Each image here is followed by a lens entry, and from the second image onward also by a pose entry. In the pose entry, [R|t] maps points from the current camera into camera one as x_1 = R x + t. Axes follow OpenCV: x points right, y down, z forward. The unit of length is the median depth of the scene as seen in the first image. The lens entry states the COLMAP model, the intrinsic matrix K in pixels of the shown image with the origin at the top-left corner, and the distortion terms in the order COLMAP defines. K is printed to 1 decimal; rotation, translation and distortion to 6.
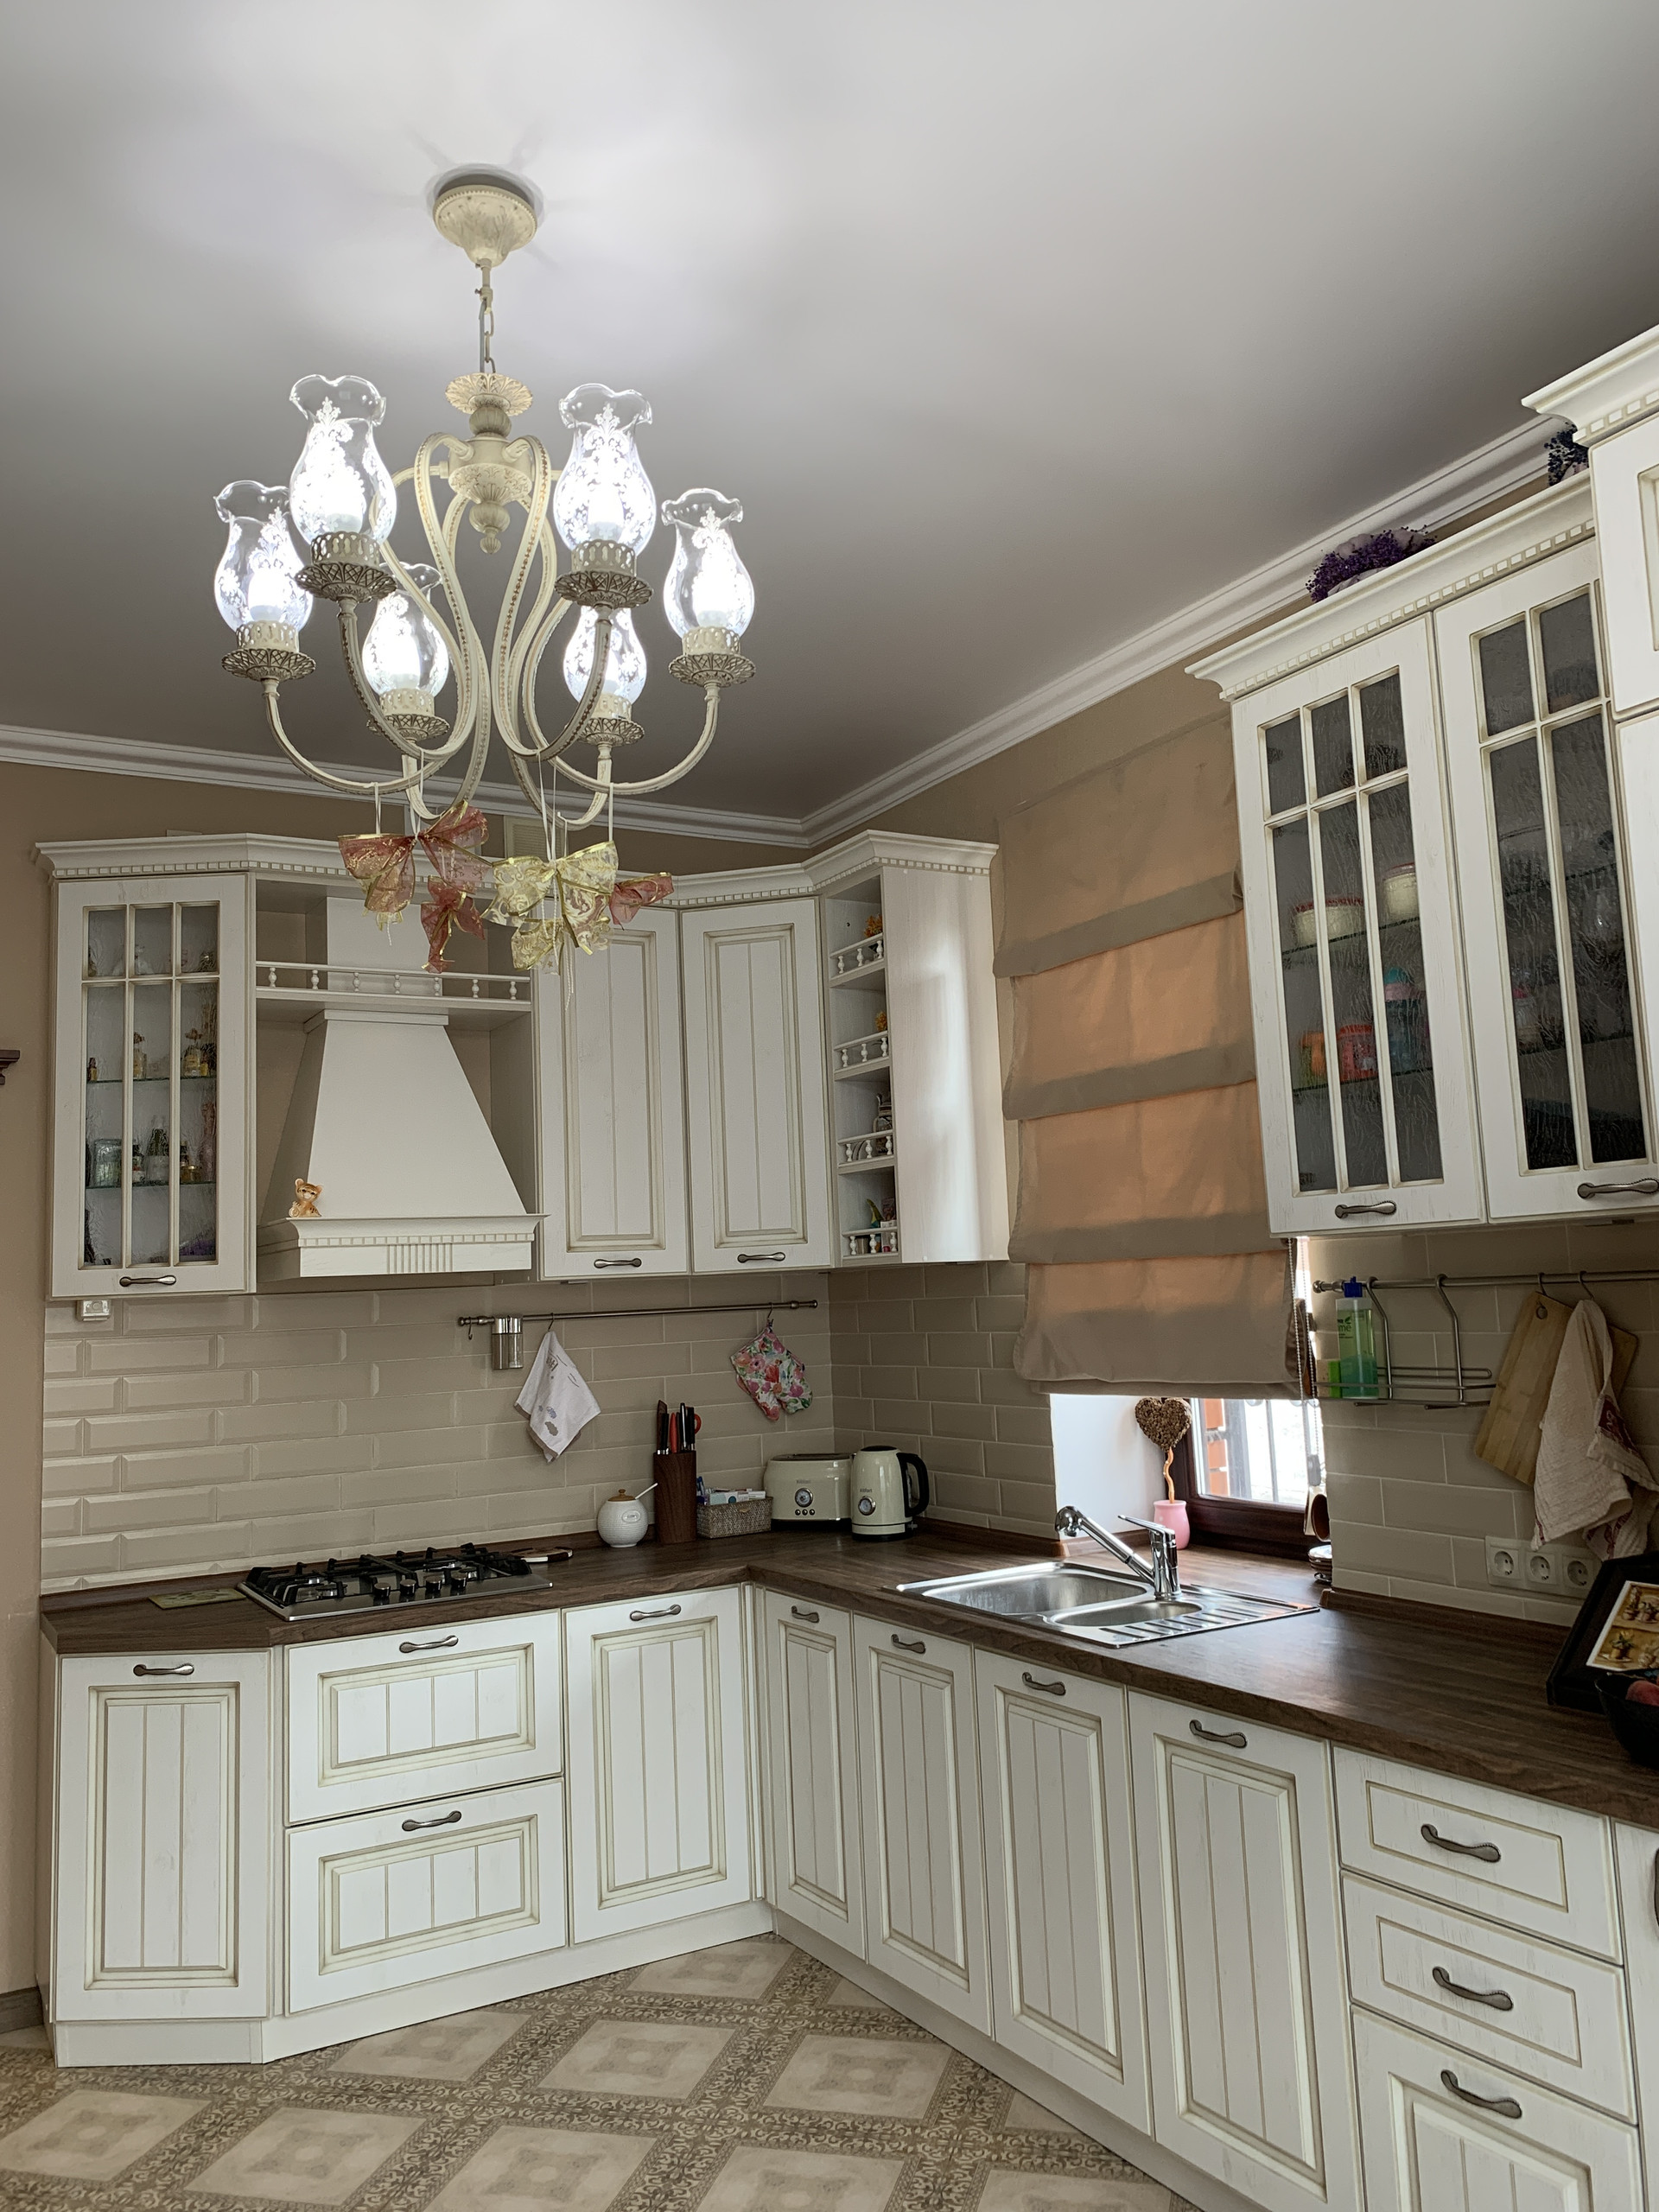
lens RADIAL K [[1689.0, 0, 816.5], [0, 1689.0, 1058.2], [0, 0, 1]] dist [0.024867, -0.027573]
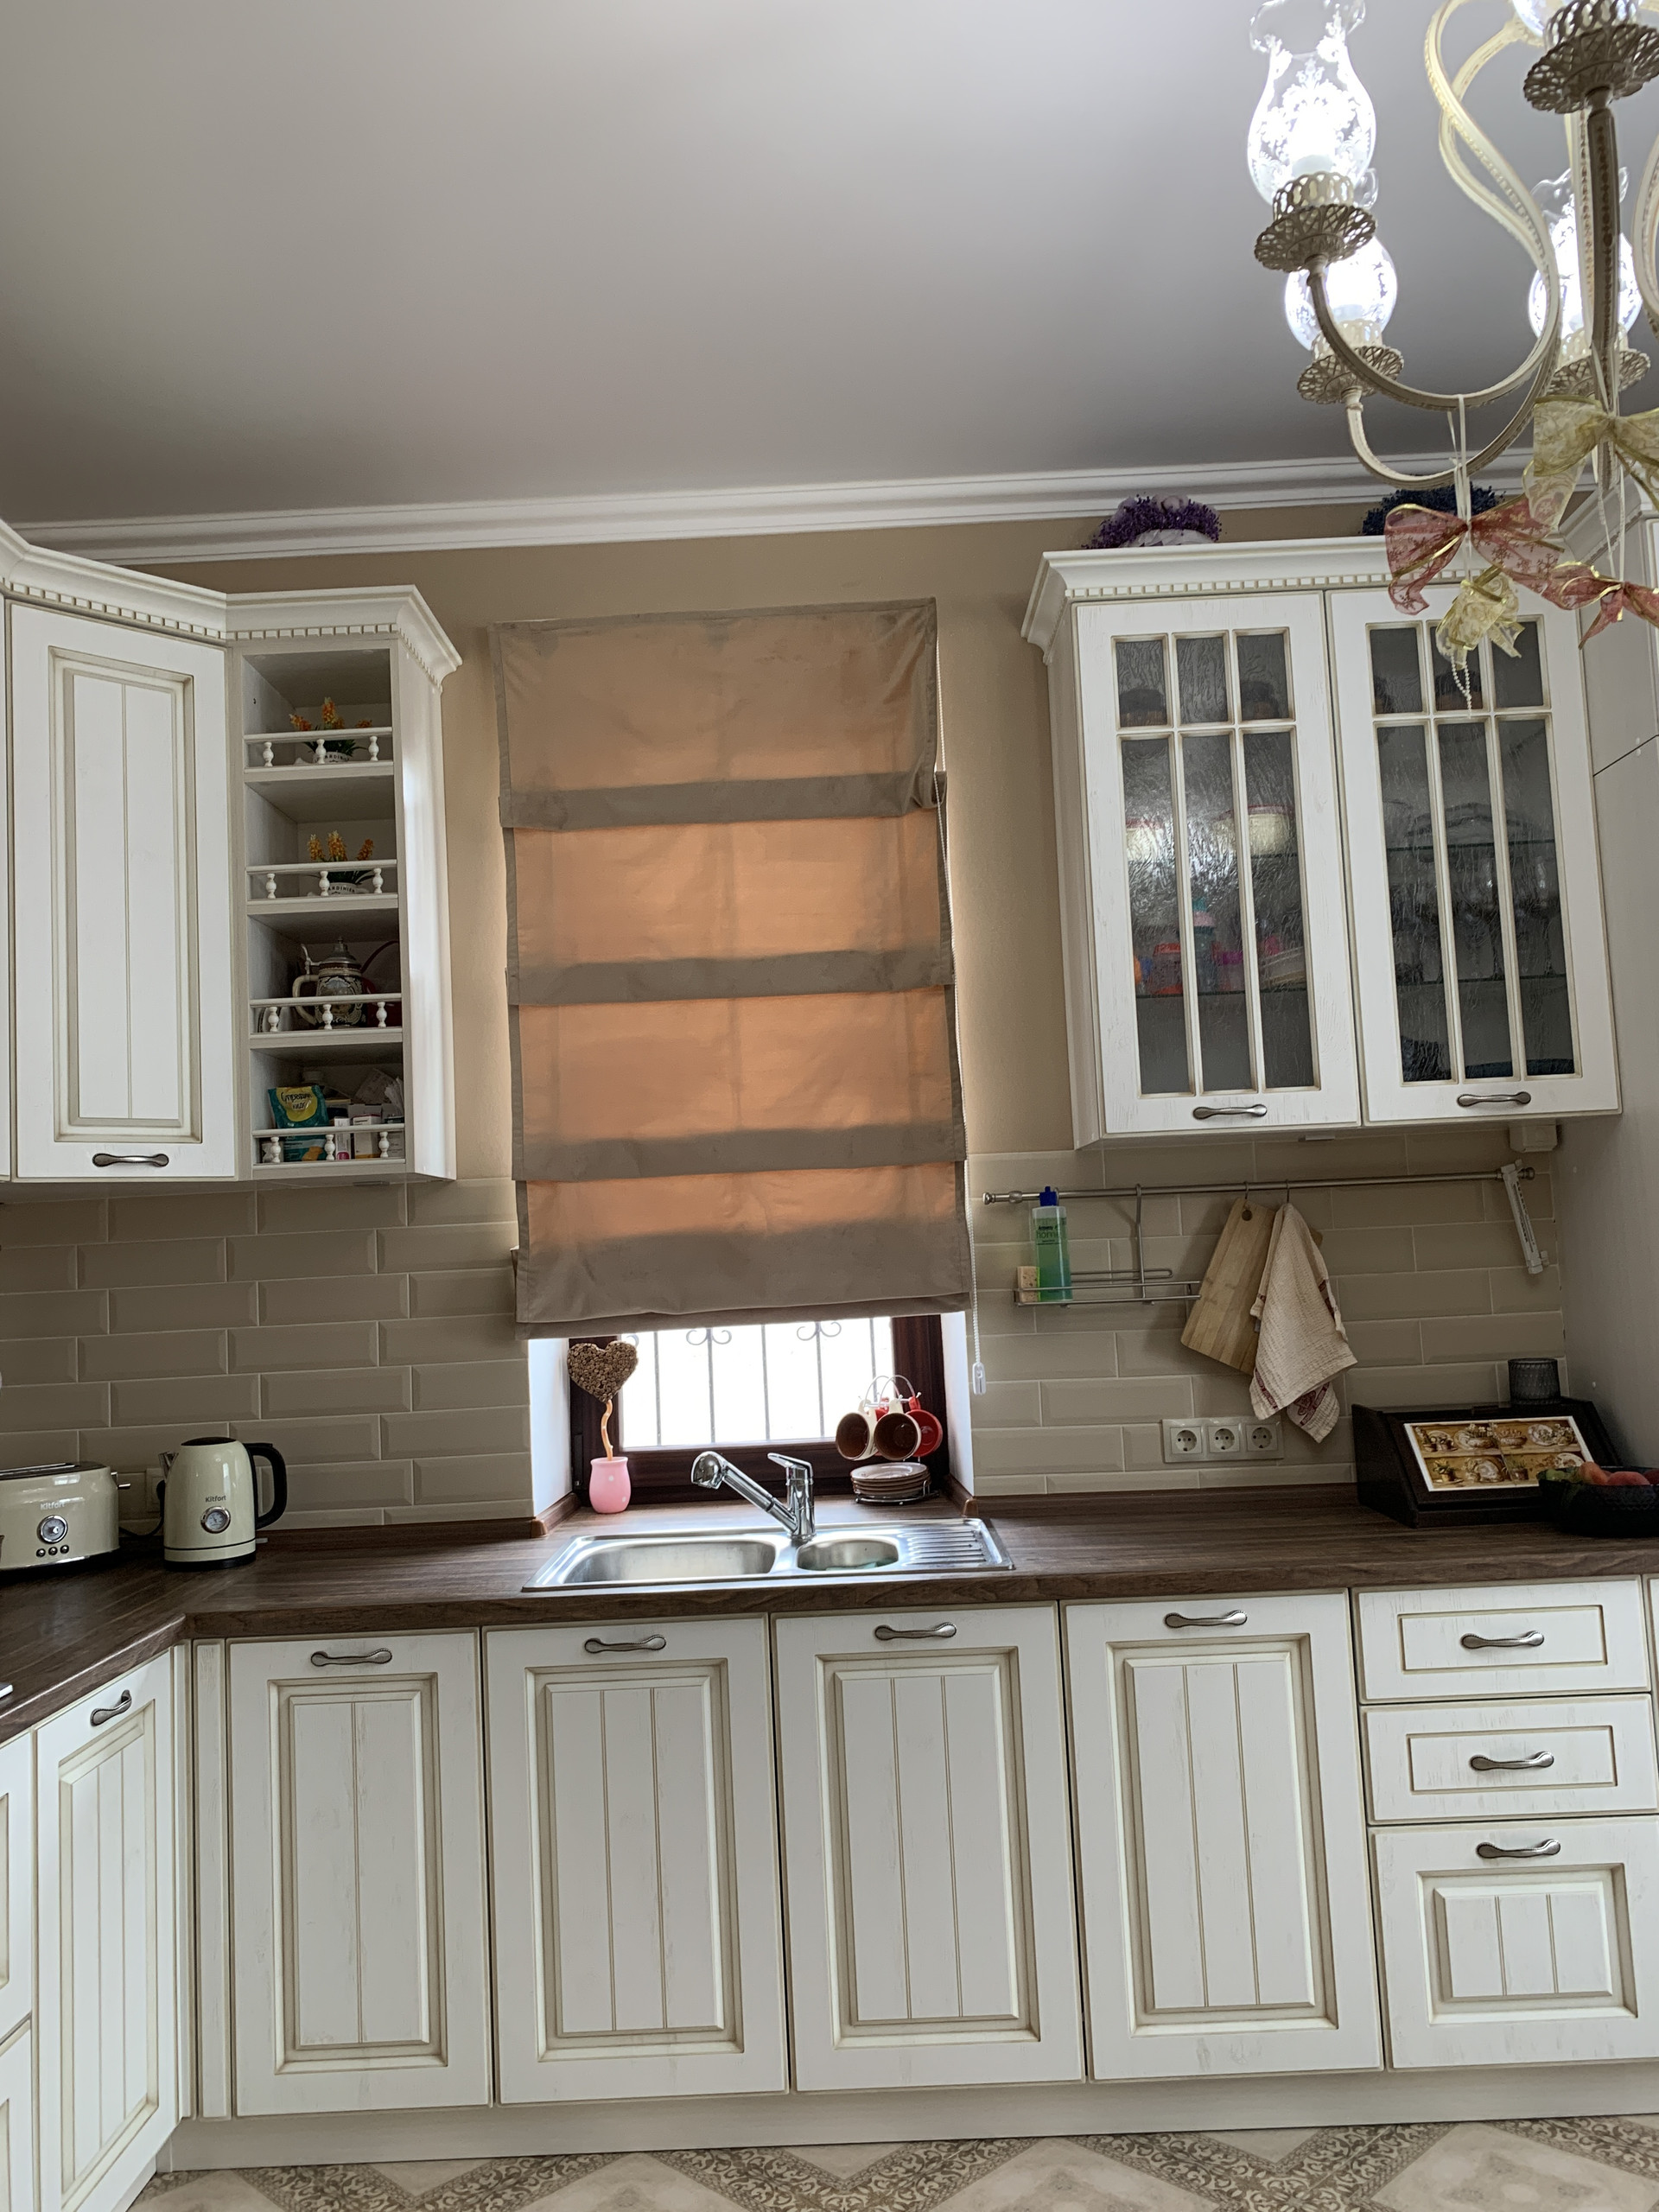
lens RADIAL K [[1689.0, 0, 826.1], [0, 1689.0, 1096.9], [0, 0, 1]] dist [0.024867, -0.027573]
pose [[0.505206, 0.098119, 0.857403, -0.698016], [-0.094454, 0.993834, -0.058077, 0.159655], [-0.857814, -0.051644, 0.511359, 0.645138]]
